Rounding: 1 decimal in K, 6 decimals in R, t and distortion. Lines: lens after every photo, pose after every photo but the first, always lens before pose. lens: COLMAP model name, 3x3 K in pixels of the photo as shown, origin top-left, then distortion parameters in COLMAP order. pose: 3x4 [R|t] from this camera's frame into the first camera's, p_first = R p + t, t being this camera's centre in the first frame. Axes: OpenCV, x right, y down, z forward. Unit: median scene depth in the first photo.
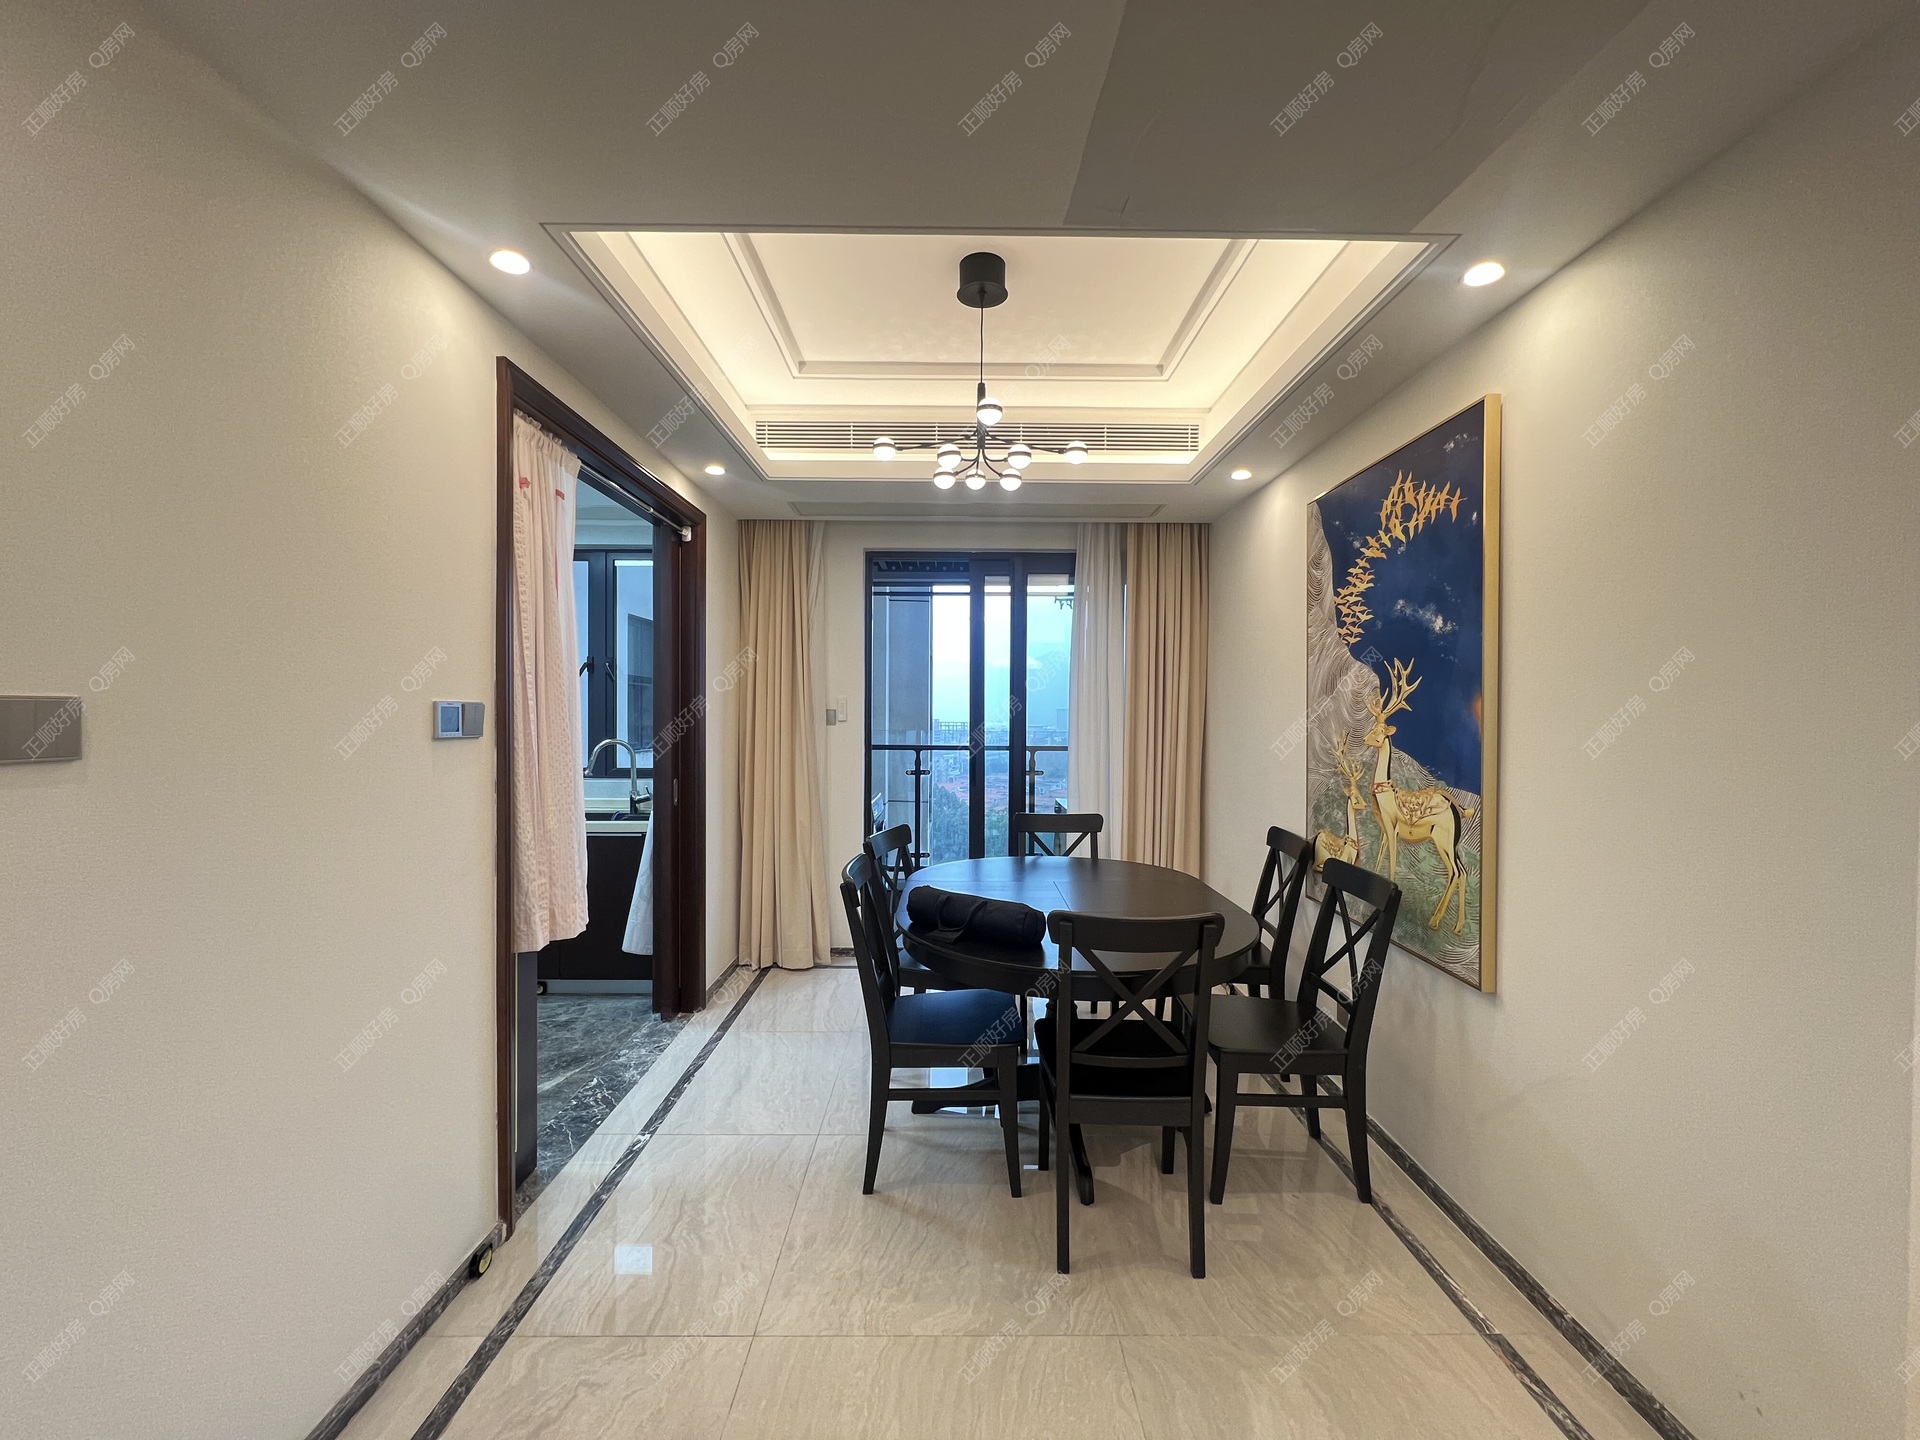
lens RADIAL K [[766.2, 0, 960.0], [0, 766.2, 720.0], [0, 0, 1]] dist [-0.000337, -0.000036]
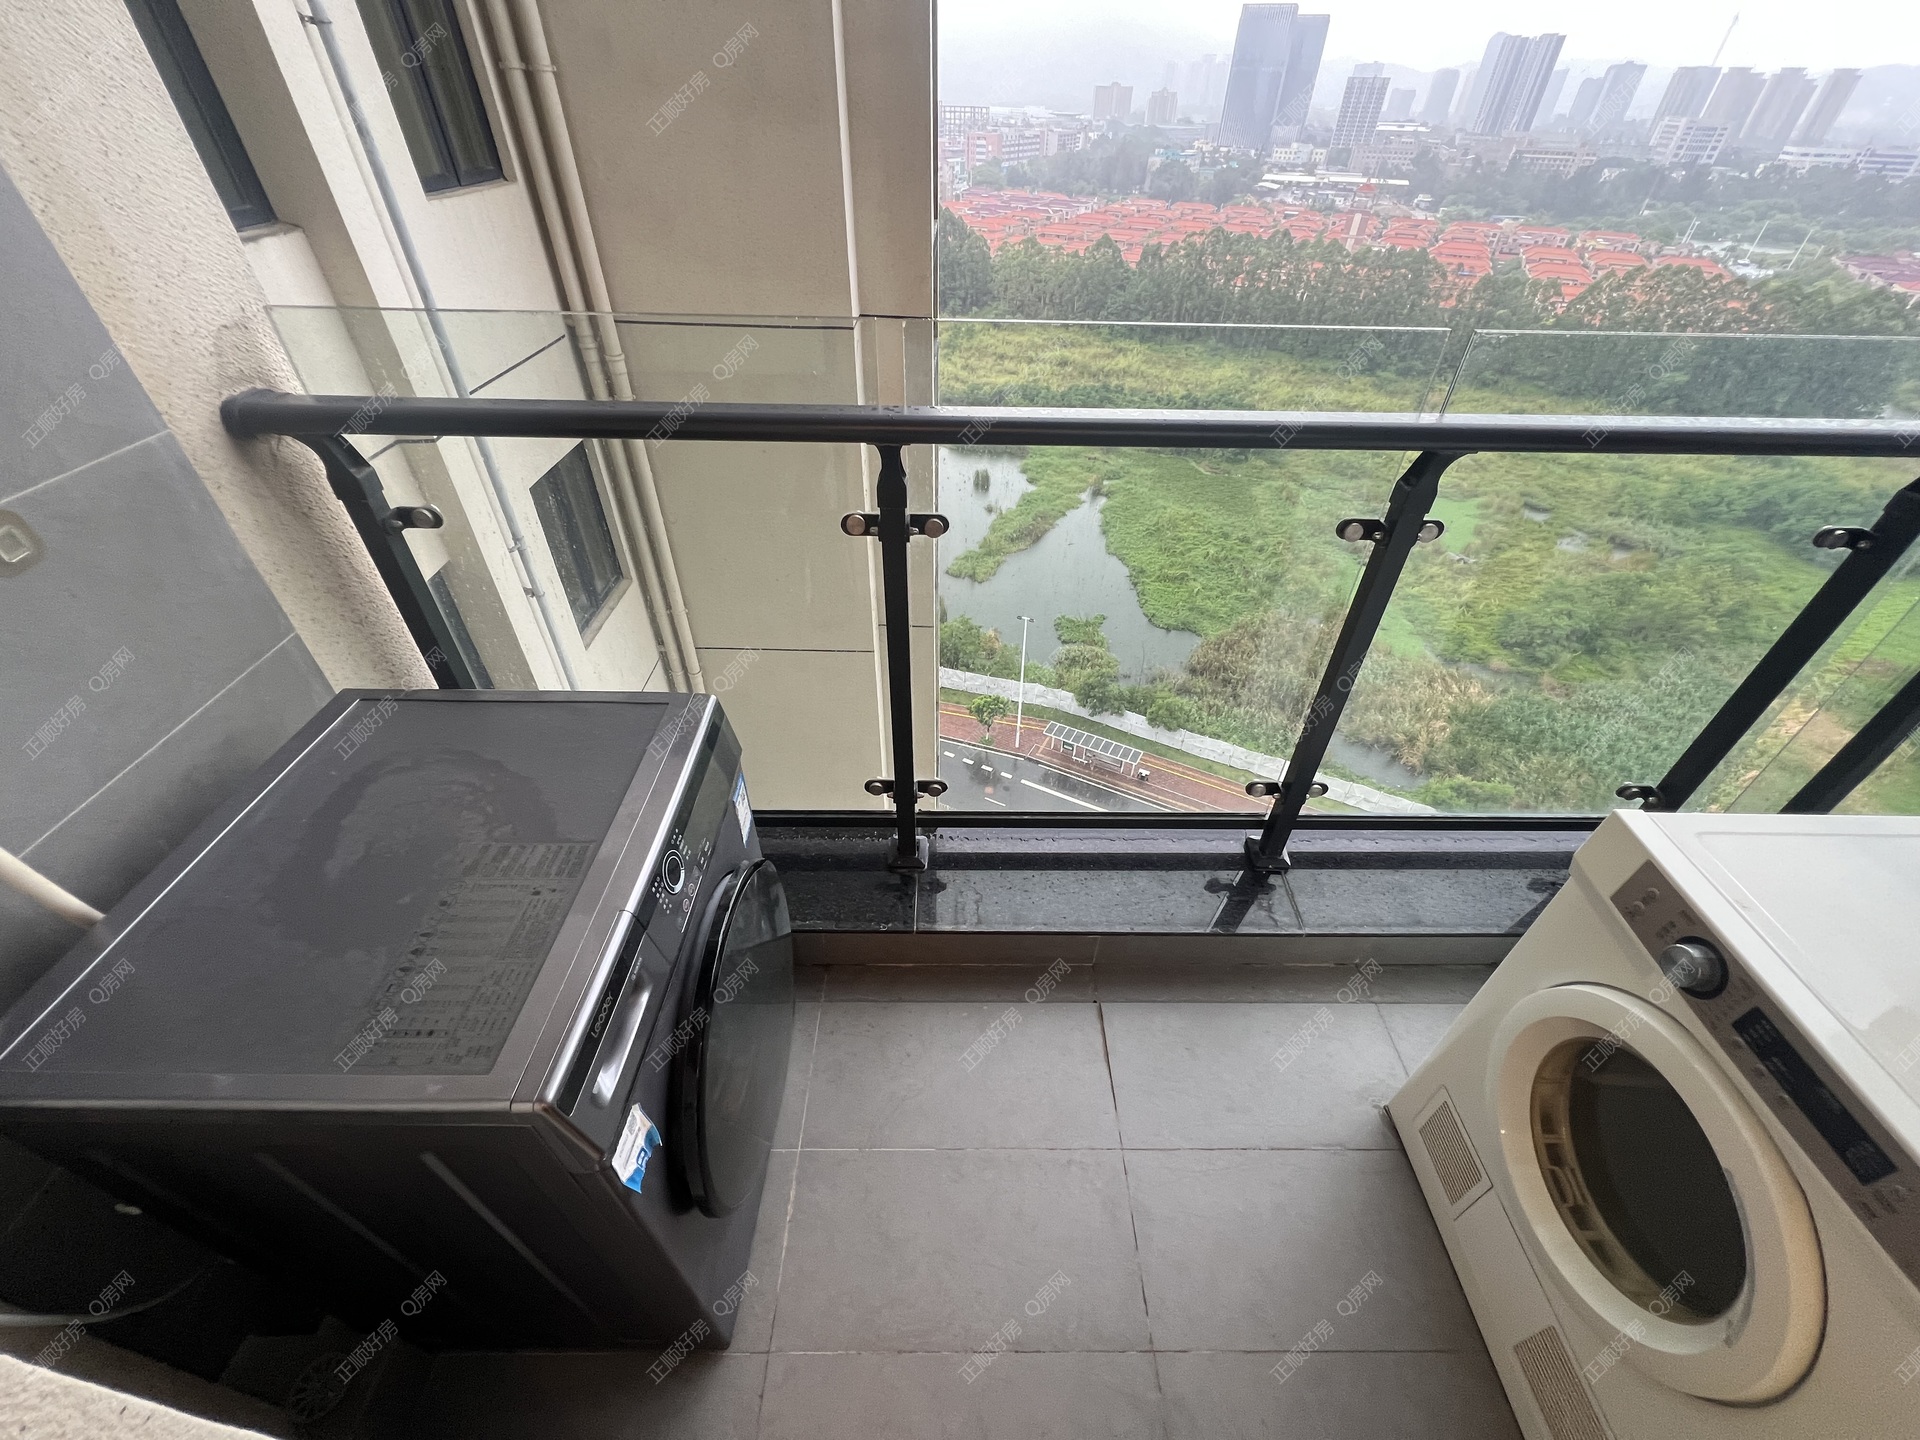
lens RADIAL K [[766.2, 0, 960.0], [0, 766.2, 720.0], [0, 0, 1]] dist [-0.000337, -0.000036]
pose [[0.999902, 0.013944, -0.000774, -0.034562], [-0.010385, 0.779511, 0.626302, -0.029789], [0.009336, -0.626233, 0.779580, 0.786545]]
